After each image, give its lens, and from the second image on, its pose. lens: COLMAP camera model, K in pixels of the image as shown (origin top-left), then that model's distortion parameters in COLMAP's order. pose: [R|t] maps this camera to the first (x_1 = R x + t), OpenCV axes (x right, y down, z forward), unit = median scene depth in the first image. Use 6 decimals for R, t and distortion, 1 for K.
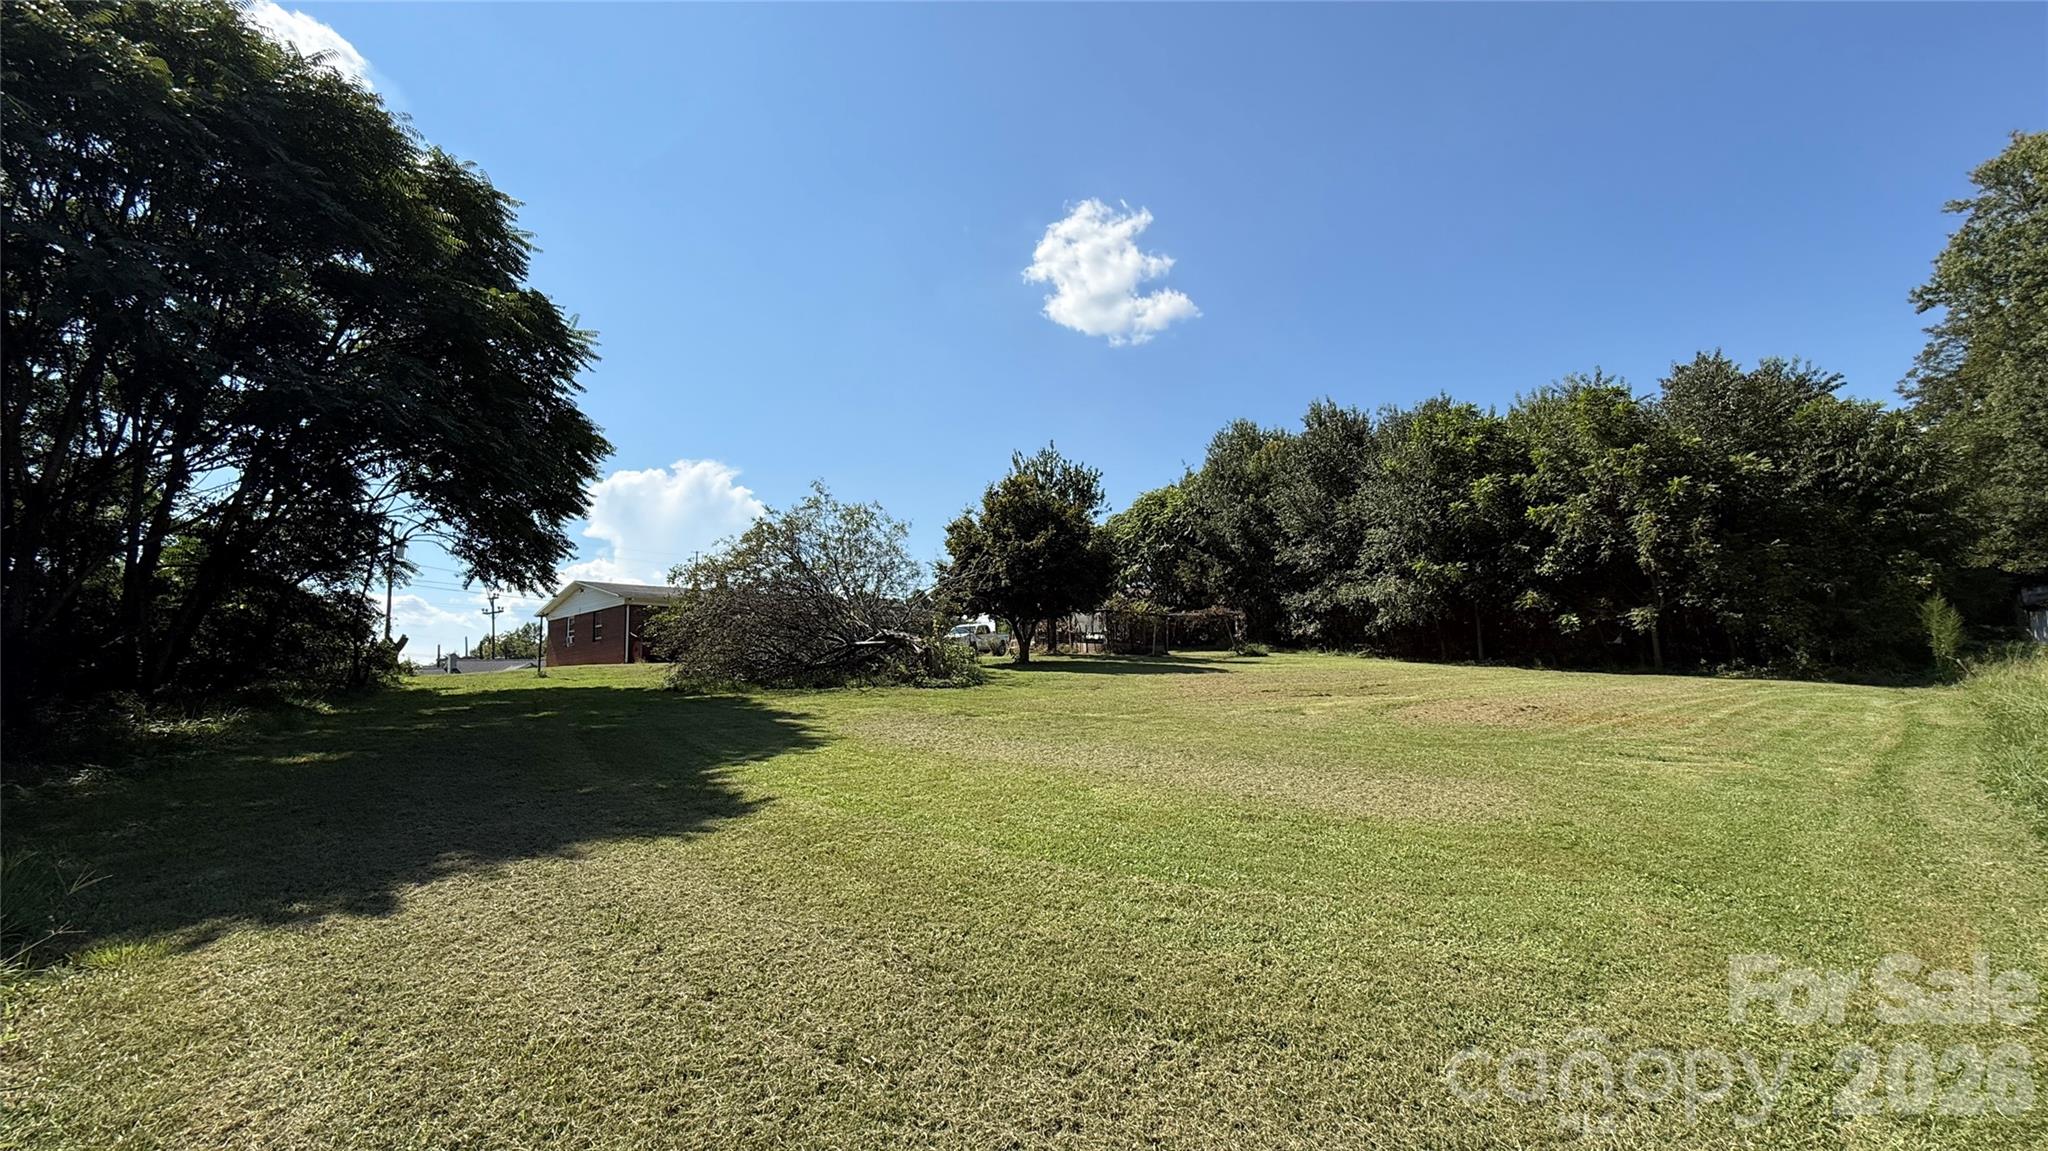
lens RADIAL K [[818.3, 0, 1031.5], [0, 818.3, 568.4], [0, 0, 1]] dist [0.001741, 0.000723]
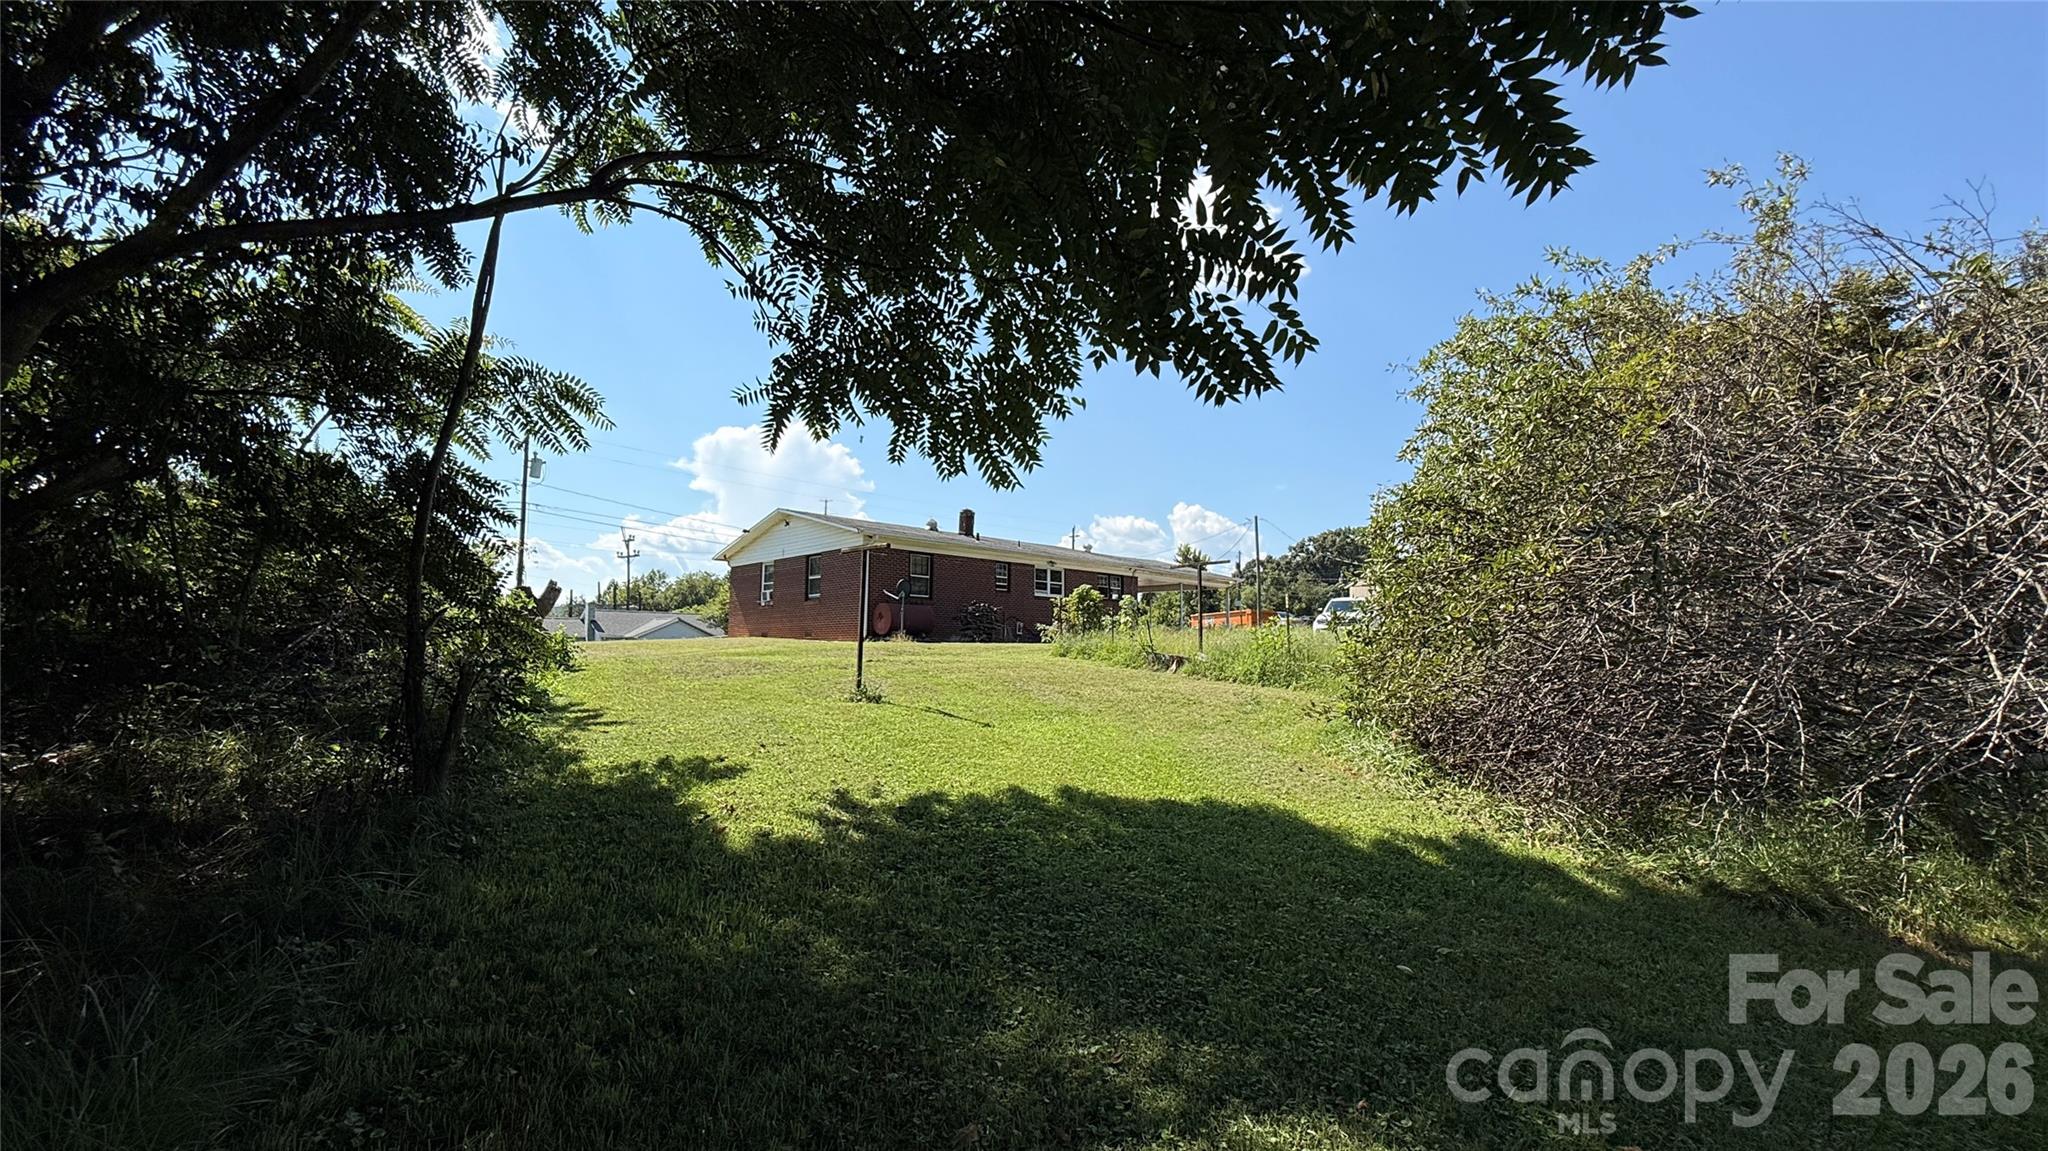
lens RADIAL K [[818.3, 0, 1024.0], [0, 818.3, 560.6], [0, 0, 1]] dist [0.001741, 0.000723]
pose [[0.992997, 0.036203, -0.112455, -0.119897], [-0.032265, 0.998807, 0.036646, 0.012828], [0.113647, -0.032761, 0.992981, 0.144742]]
